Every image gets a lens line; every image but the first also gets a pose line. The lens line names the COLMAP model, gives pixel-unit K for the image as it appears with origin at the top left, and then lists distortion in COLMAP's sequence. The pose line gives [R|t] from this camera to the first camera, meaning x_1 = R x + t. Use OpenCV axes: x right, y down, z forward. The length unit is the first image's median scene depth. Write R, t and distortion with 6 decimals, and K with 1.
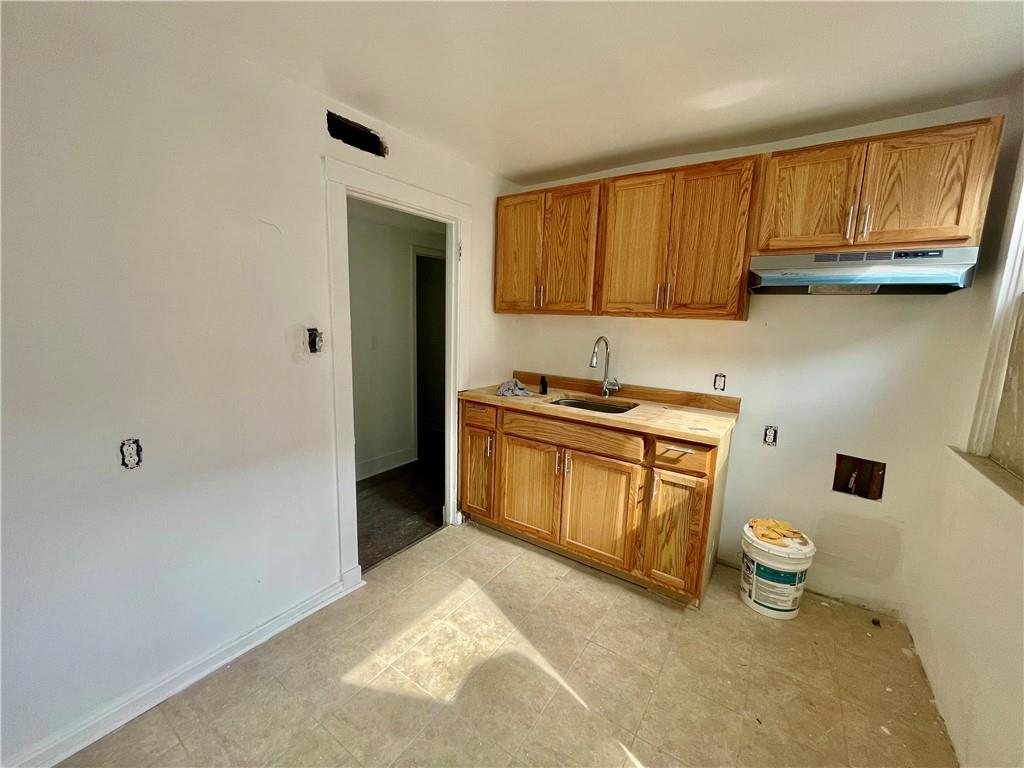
lens RADIAL K [[415.4, 0, 510.8], [0, 415.4, 382.3], [0, 0, 1]] dist [-0.010066, 0.000494]
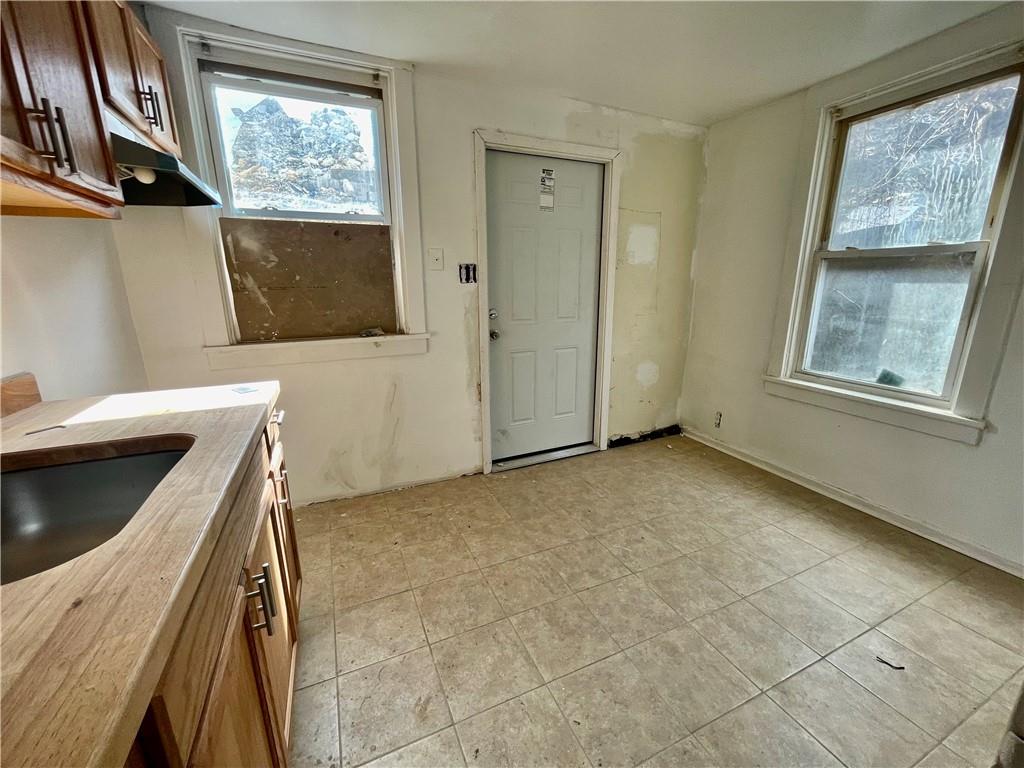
lens RADIAL K [[415.4, 0, 510.6], [0, 415.4, 383.2], [0, 0, 1]] dist [-0.010066, 0.000494]
pose [[-0.852391, -0.149522, 0.501072, -0.333243], [0.065559, 0.920127, 0.386093, -0.170634], [-0.518780, 0.361952, -0.774505, 1.690966]]
